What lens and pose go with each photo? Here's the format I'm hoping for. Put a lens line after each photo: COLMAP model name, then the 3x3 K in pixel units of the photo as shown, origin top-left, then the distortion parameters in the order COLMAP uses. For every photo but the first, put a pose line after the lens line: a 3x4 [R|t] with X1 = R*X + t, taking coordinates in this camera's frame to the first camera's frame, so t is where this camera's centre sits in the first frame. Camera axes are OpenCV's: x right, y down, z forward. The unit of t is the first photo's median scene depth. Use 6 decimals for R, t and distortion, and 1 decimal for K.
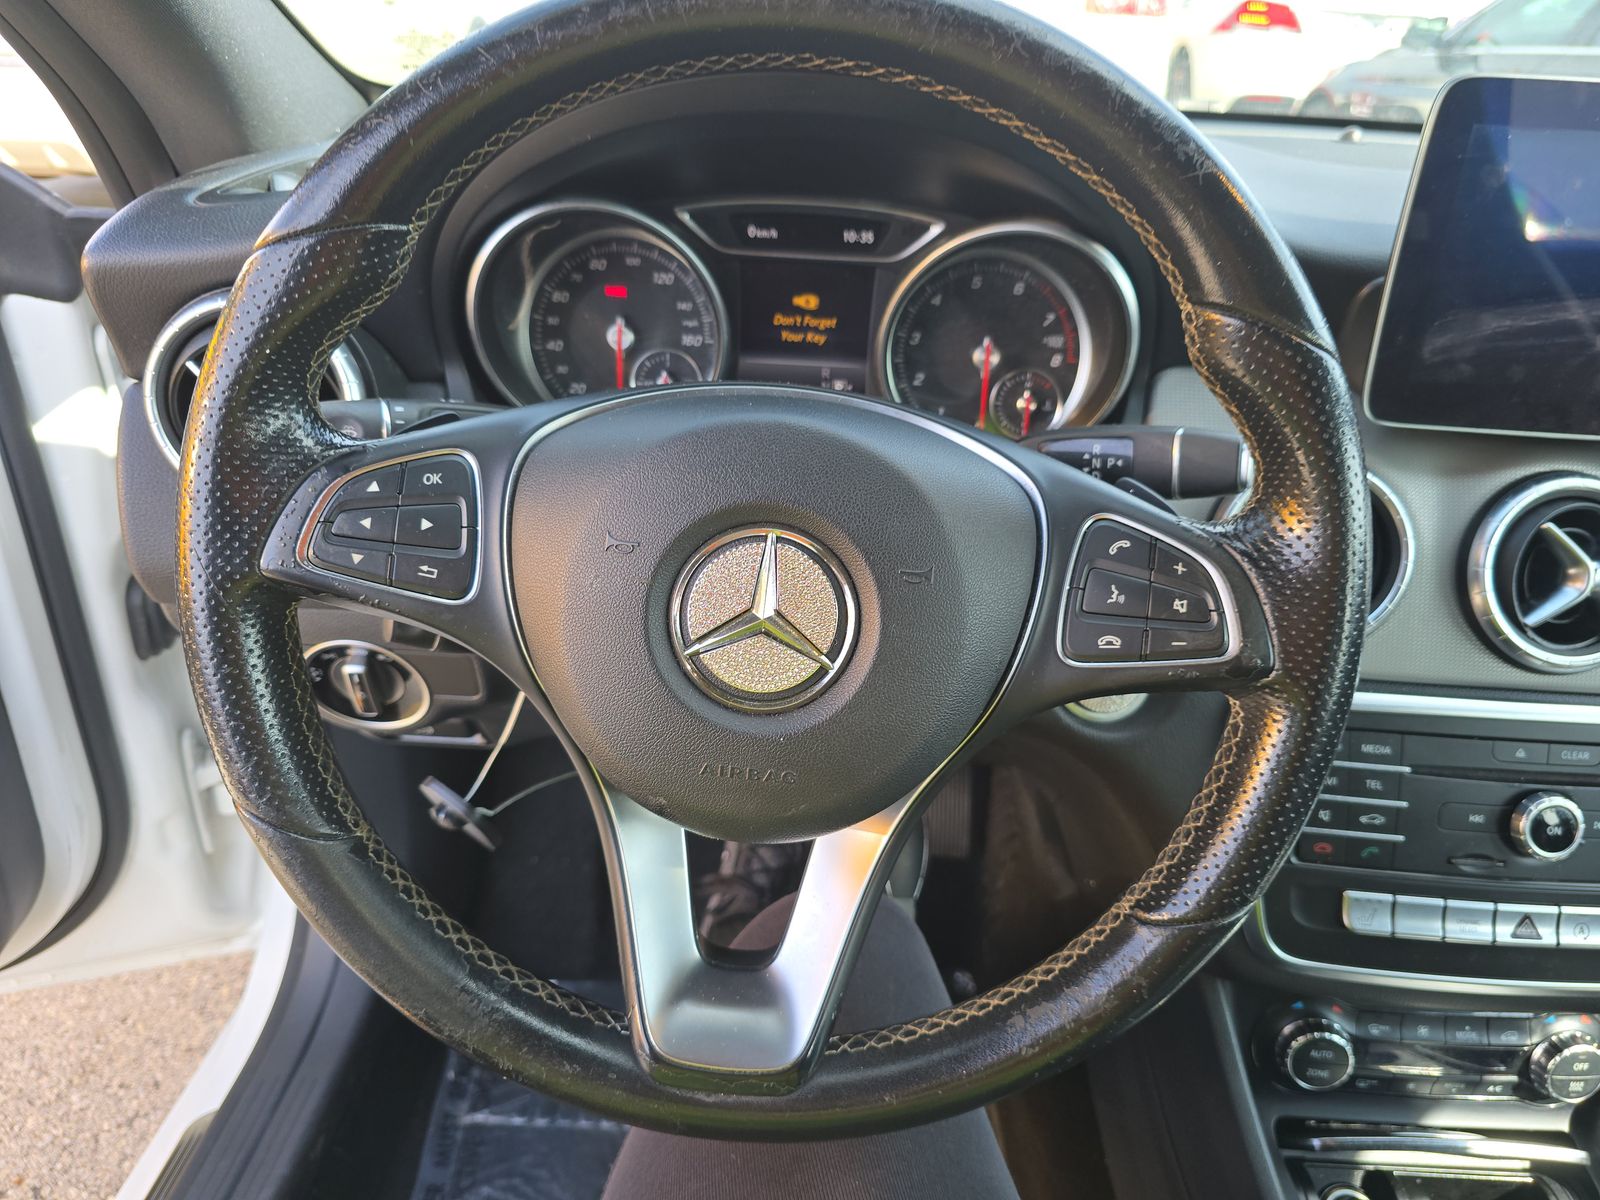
lens RADIAL K [[1086.7, 0, 803.0], [0, 1086.7, 603.1], [0, 0, 1]] dist [-0.000925, -0.011957]
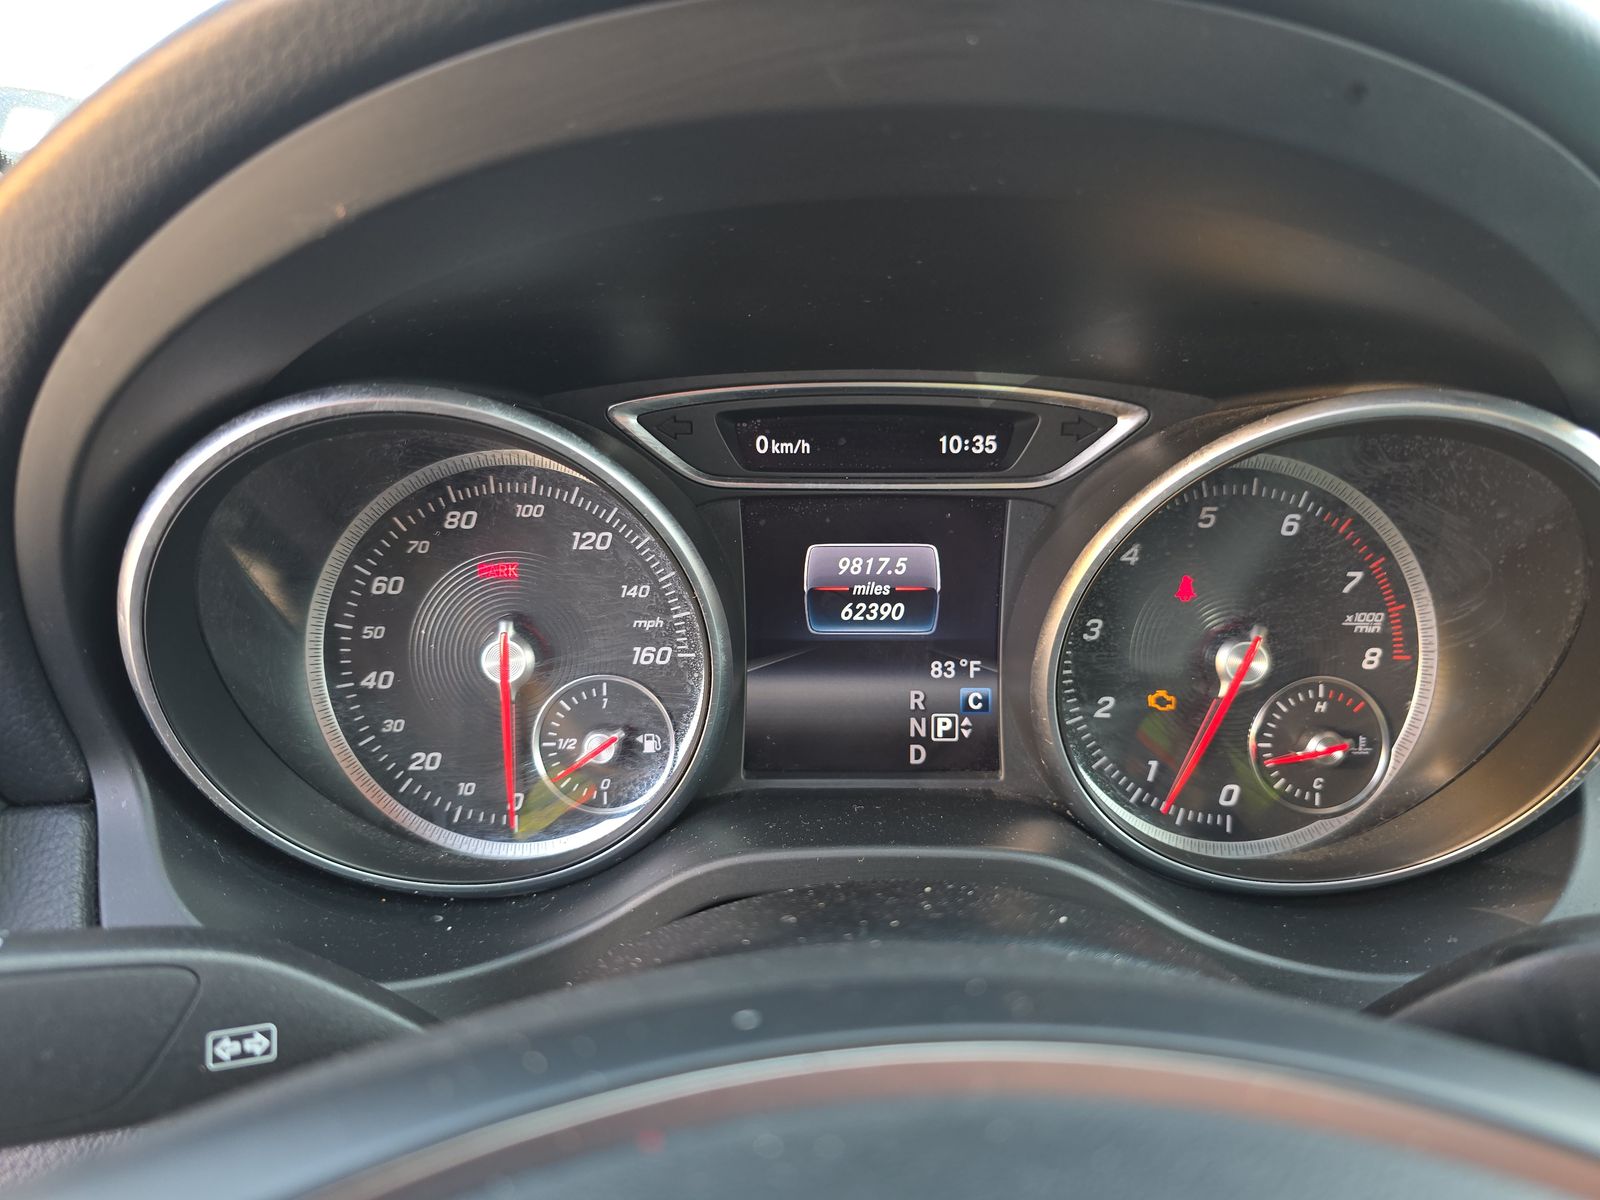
lens RADIAL K [[1086.7, 0, 798.3], [0, 1086.7, 599.1], [0, 0, 1]] dist [-0.000925, -0.011957]
pose [[0.997833, -0.052893, 0.039140, -0.054307], [0.058974, 0.982723, -0.175435, -0.180289], [-0.029185, 0.177363, 0.983713, 0.511621]]
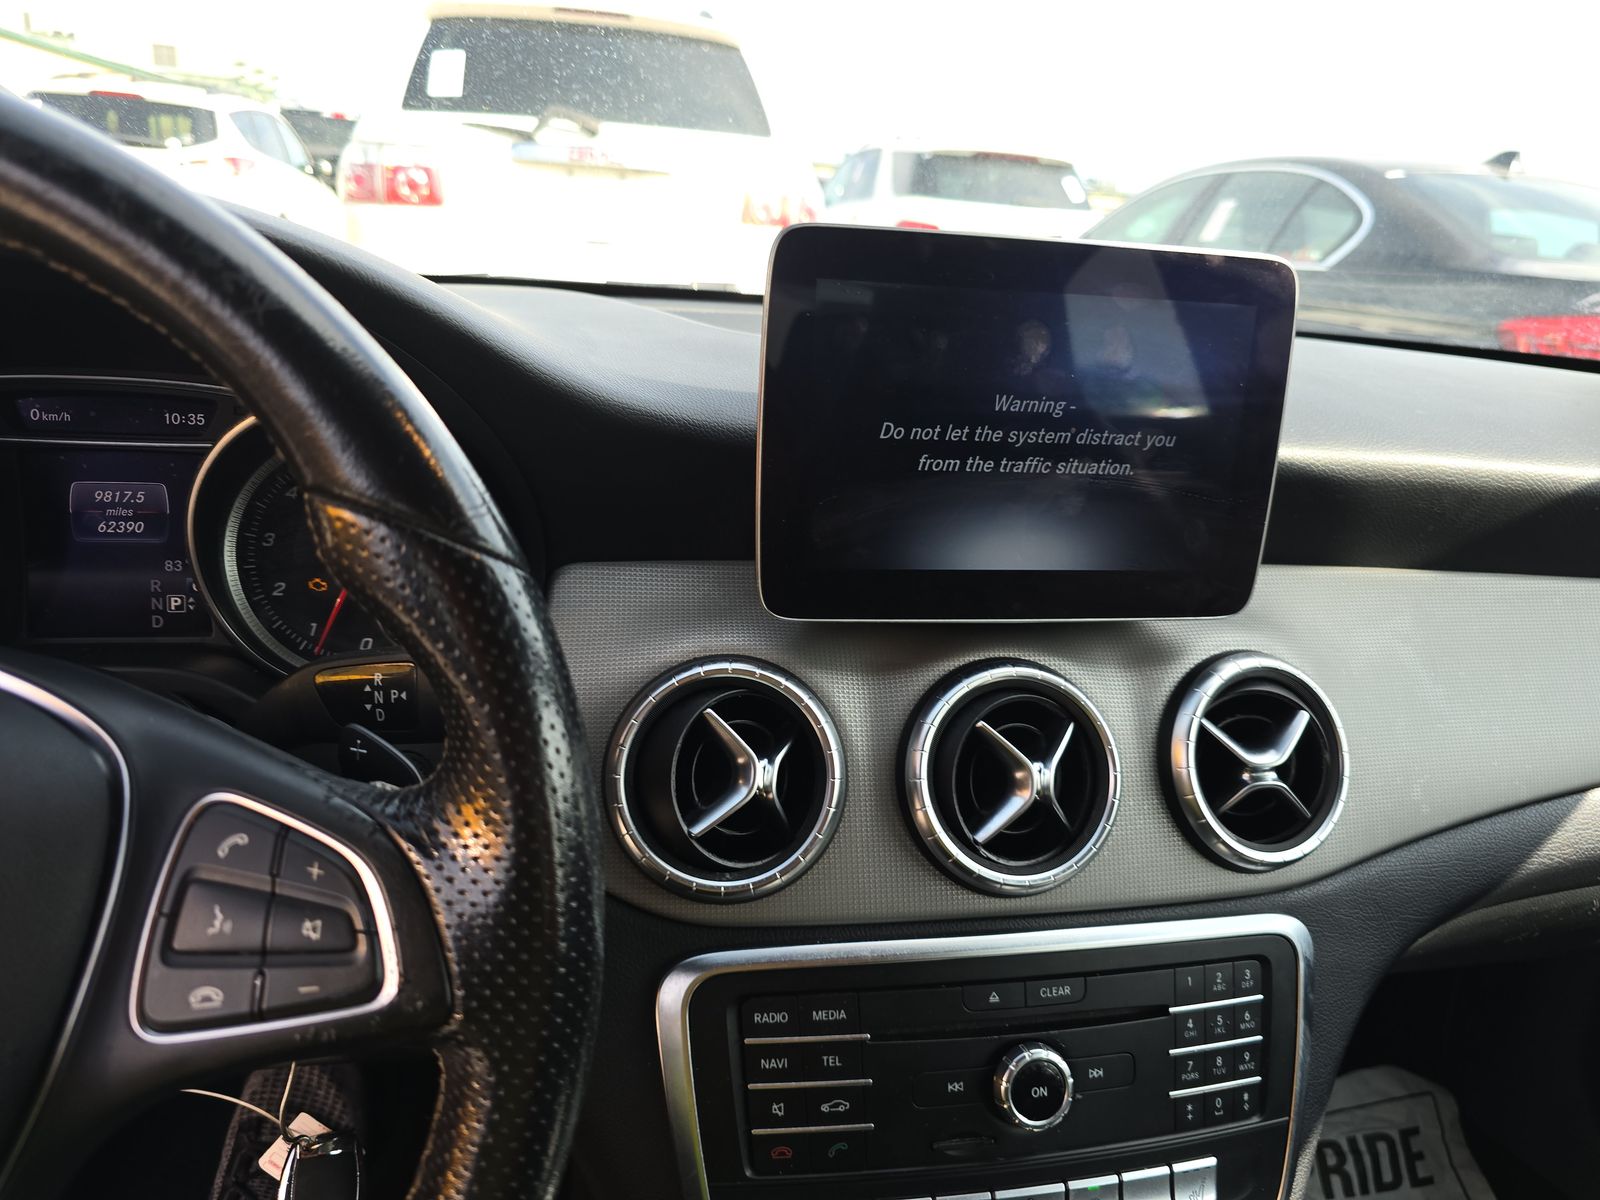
lens RADIAL K [[1086.7, 0, 800.3], [0, 1086.7, 607.0], [0, 0, 1]] dist [-0.000925, -0.011957]
pose [[0.971137, -0.054141, 0.232295, 0.300836], [0.091145, 0.984223, -0.151651, -0.038896], [-0.220420, 0.168446, 0.960750, 0.159193]]
